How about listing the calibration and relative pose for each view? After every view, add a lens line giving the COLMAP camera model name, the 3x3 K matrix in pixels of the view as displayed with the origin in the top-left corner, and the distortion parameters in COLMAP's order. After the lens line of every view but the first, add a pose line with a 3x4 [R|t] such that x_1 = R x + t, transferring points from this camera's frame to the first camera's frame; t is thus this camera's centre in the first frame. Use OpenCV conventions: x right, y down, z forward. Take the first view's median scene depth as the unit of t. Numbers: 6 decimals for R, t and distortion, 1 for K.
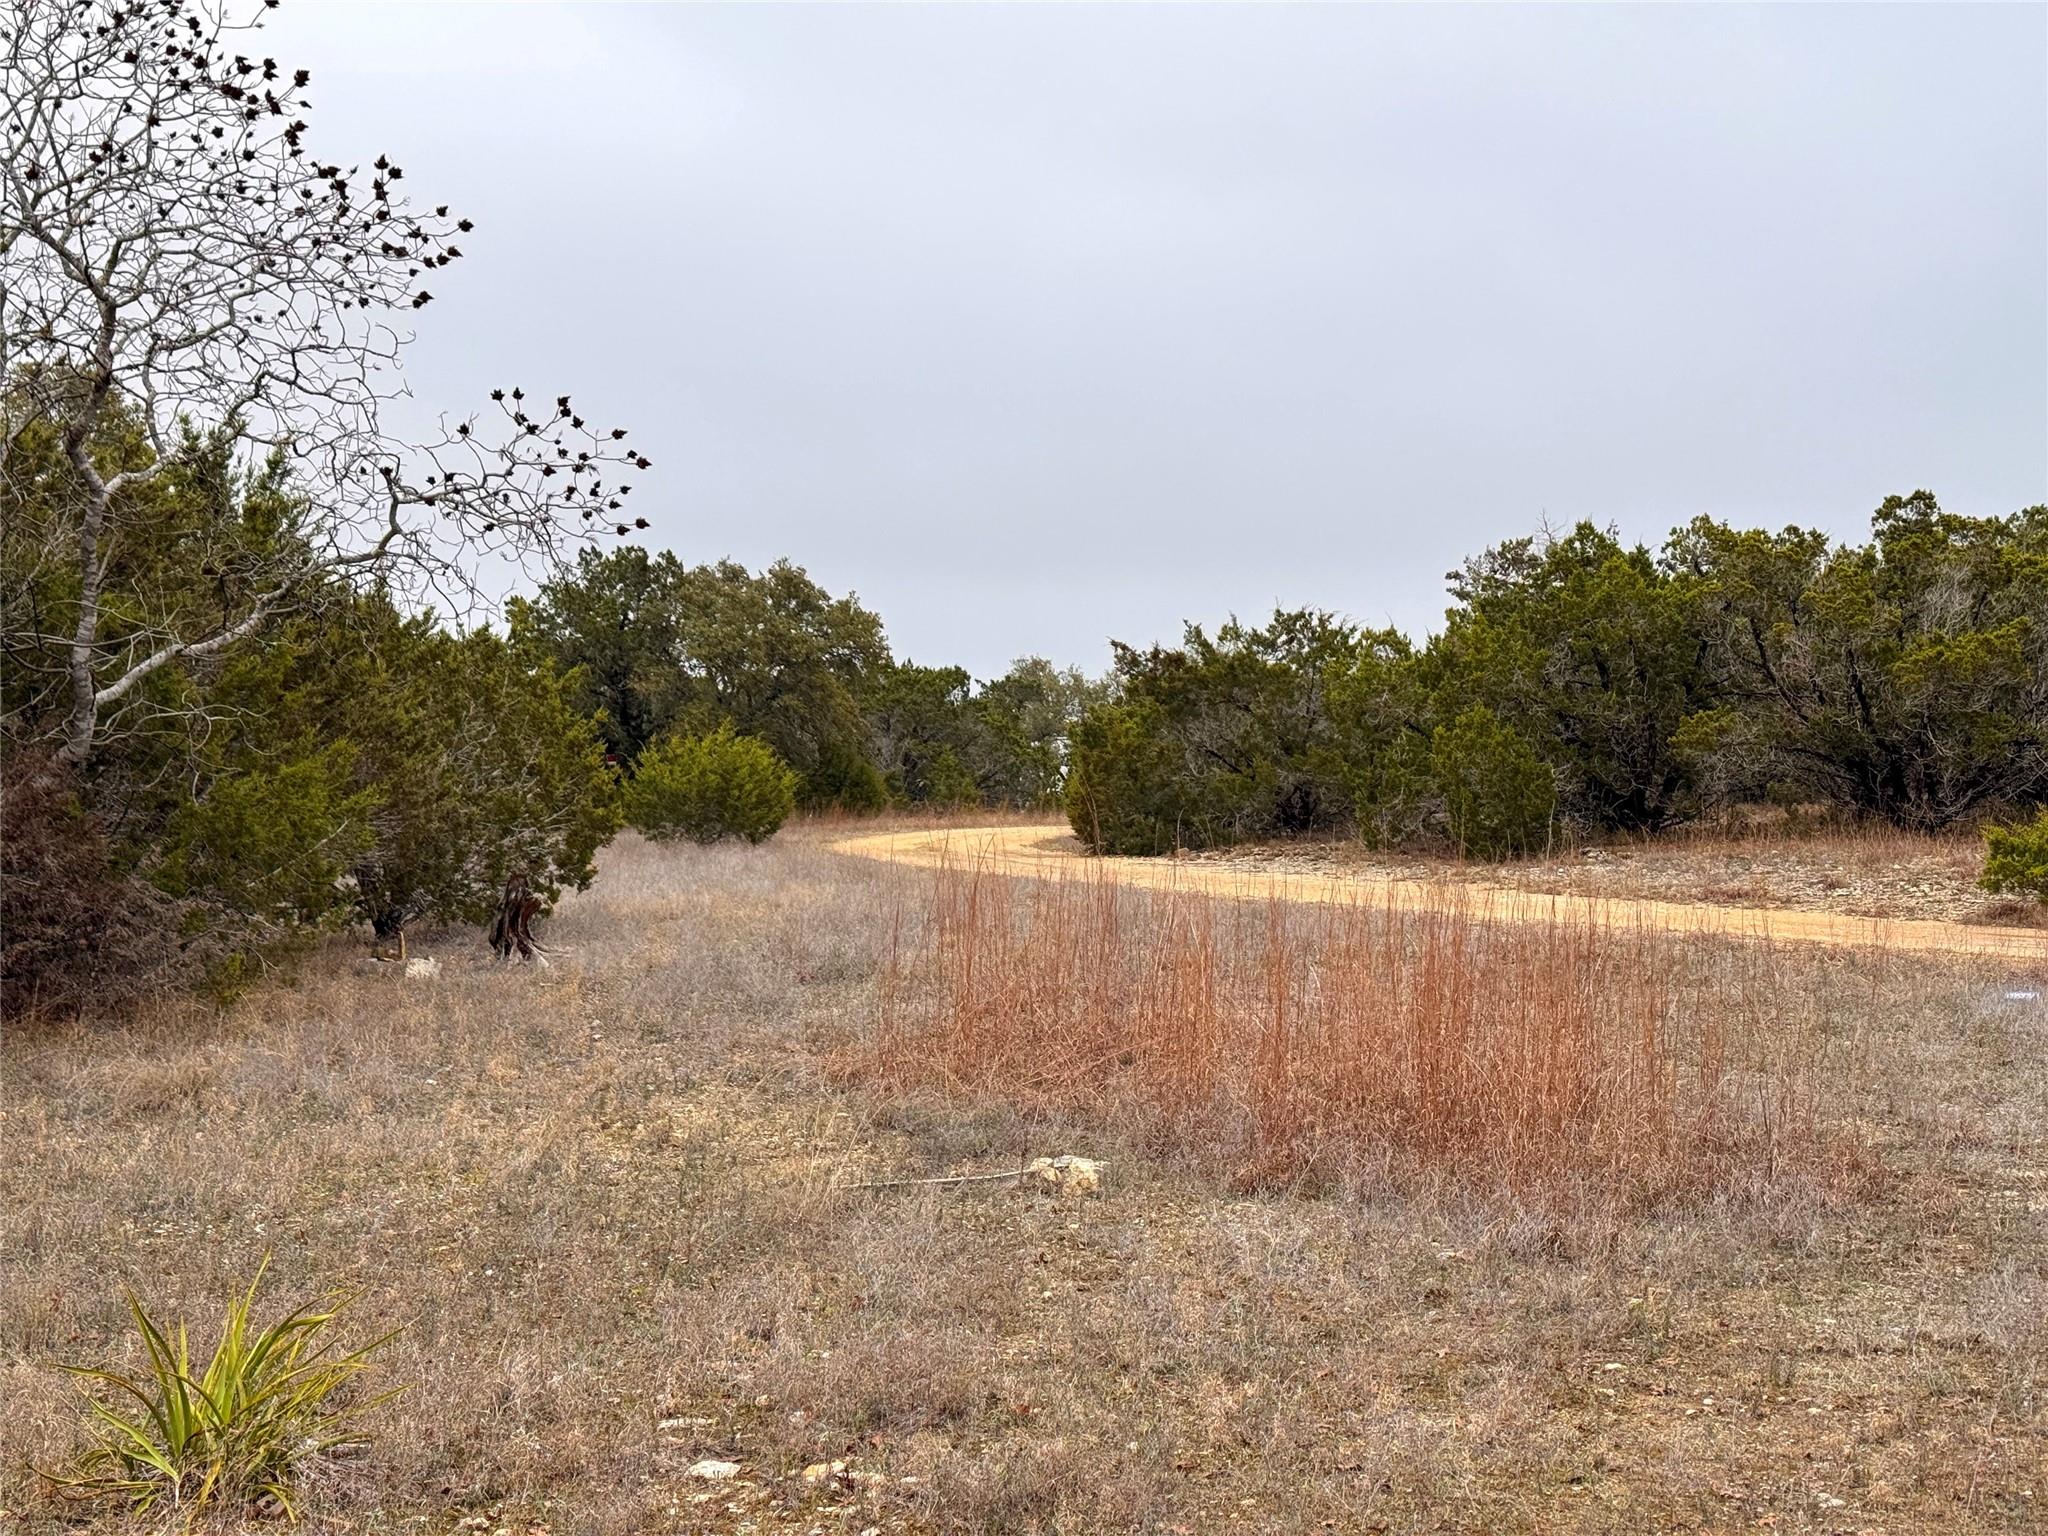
lens RADIAL K [[2865.1, 0, 1024.0], [0, 2865.1, 768.0], [0, 0, 1]] dist [0.001173, 0.001815]
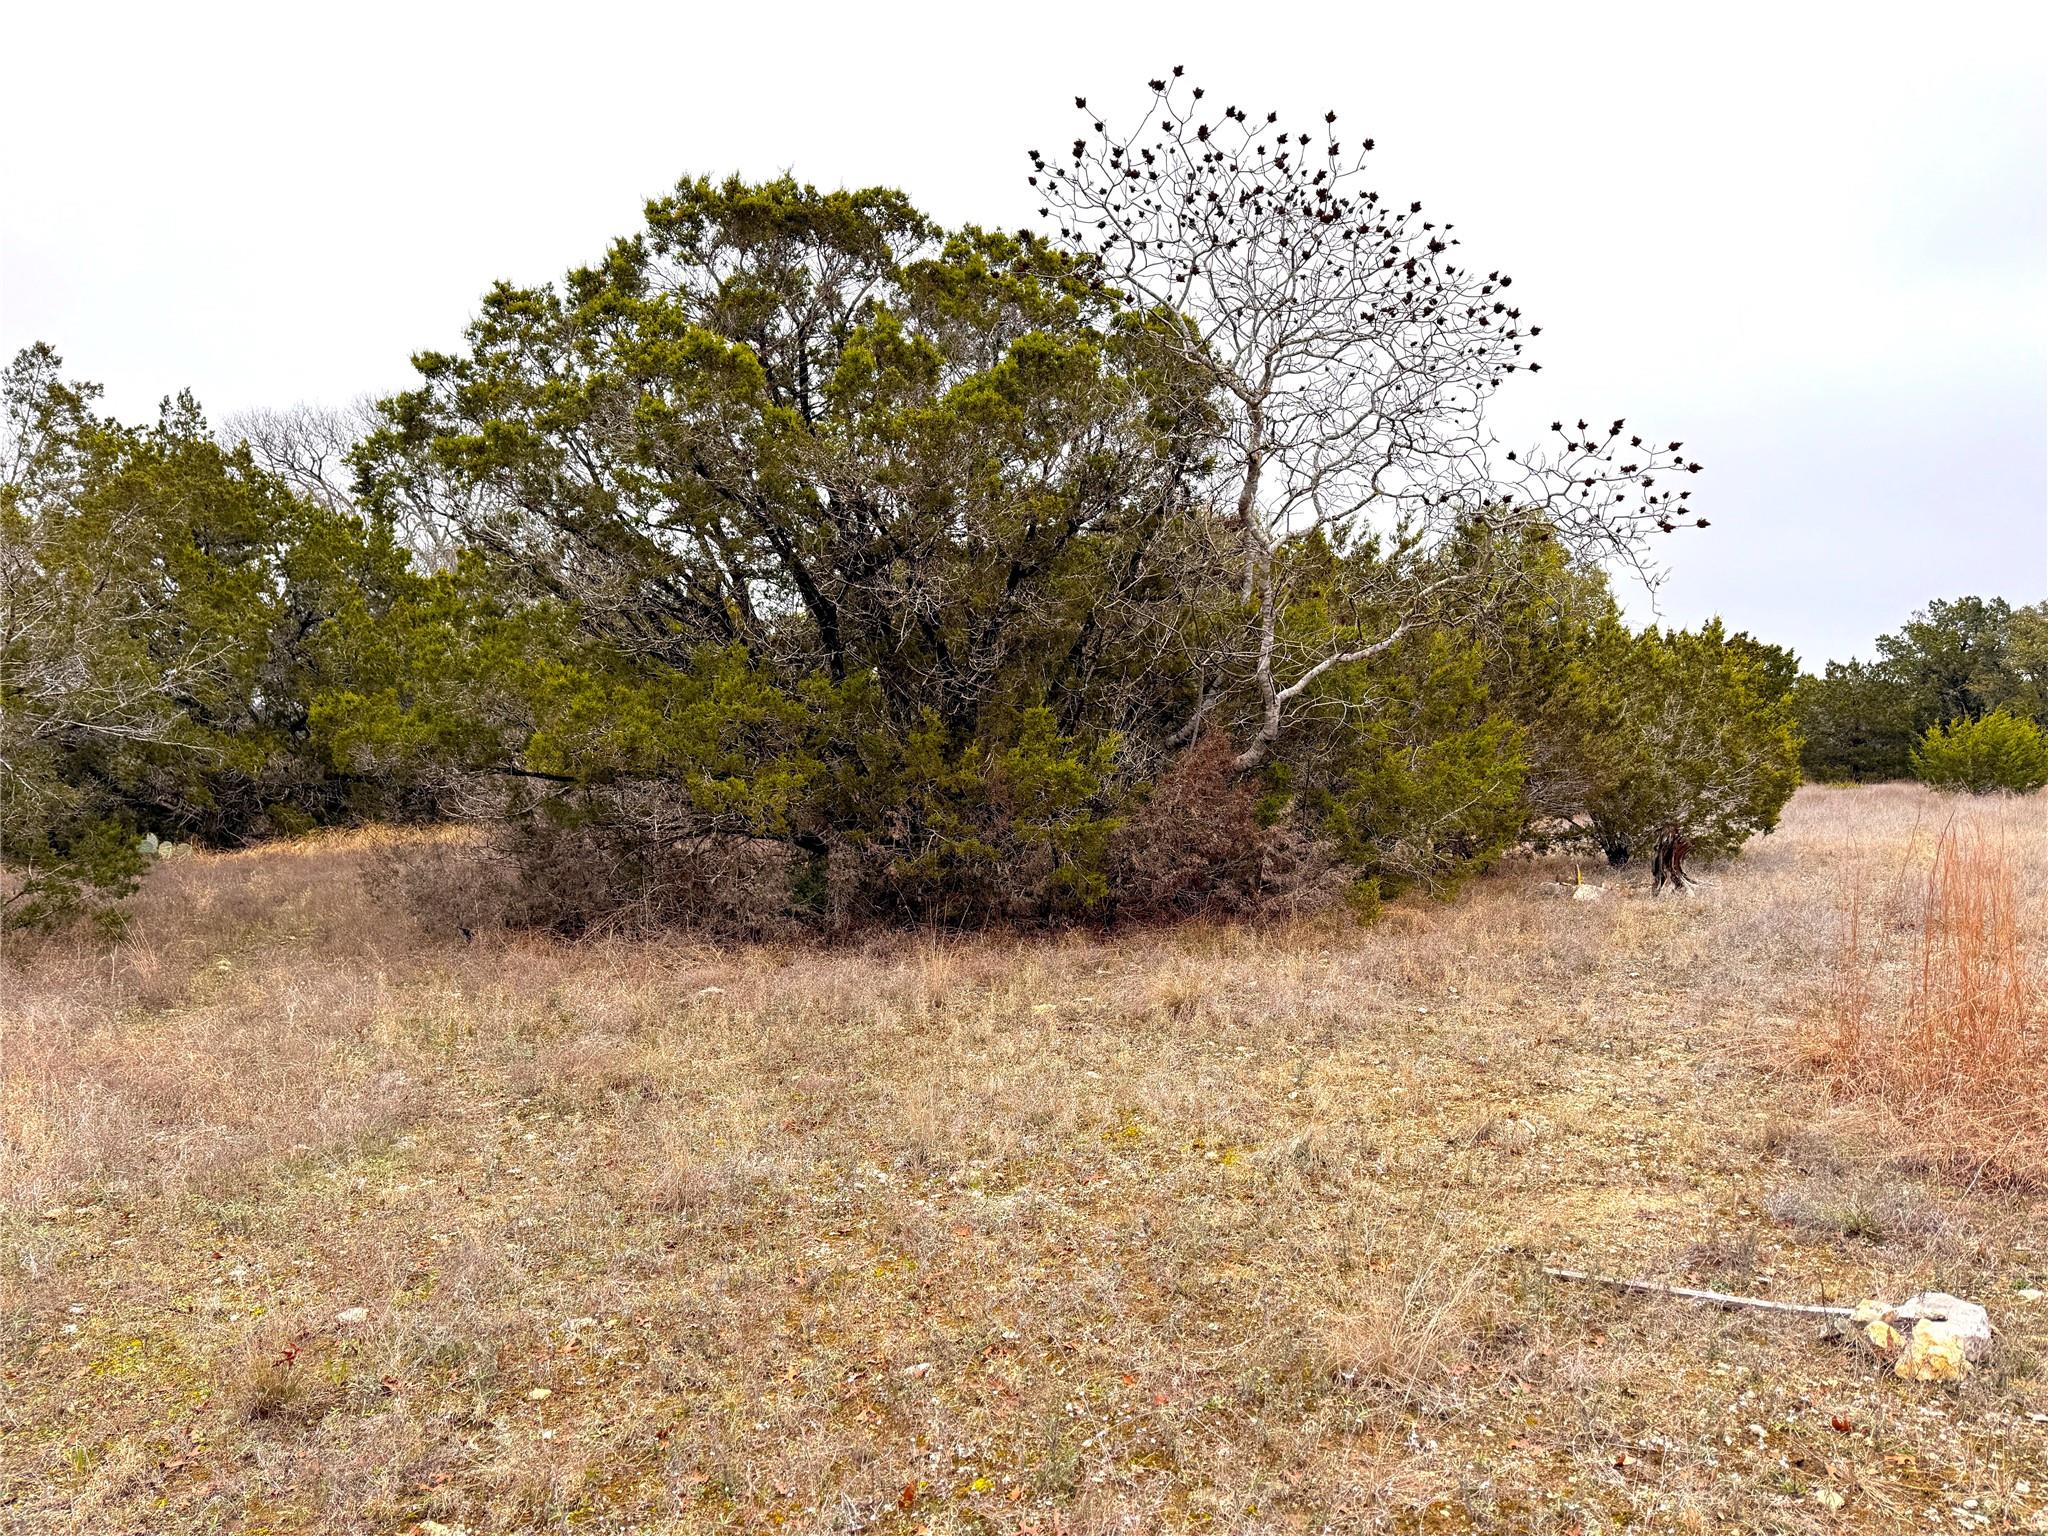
lens RADIAL K [[1352.1, 0, 1024.0], [0, 1352.1, 768.0], [0, 0, 1]] dist [-0.000164, -0.001463]
pose [[0.706177, -0.001265, -0.708034, 0.042815], [0.011756, 0.999881, 0.009939, 0.002562], [0.707938, -0.015342, 0.706108, 0.325454]]
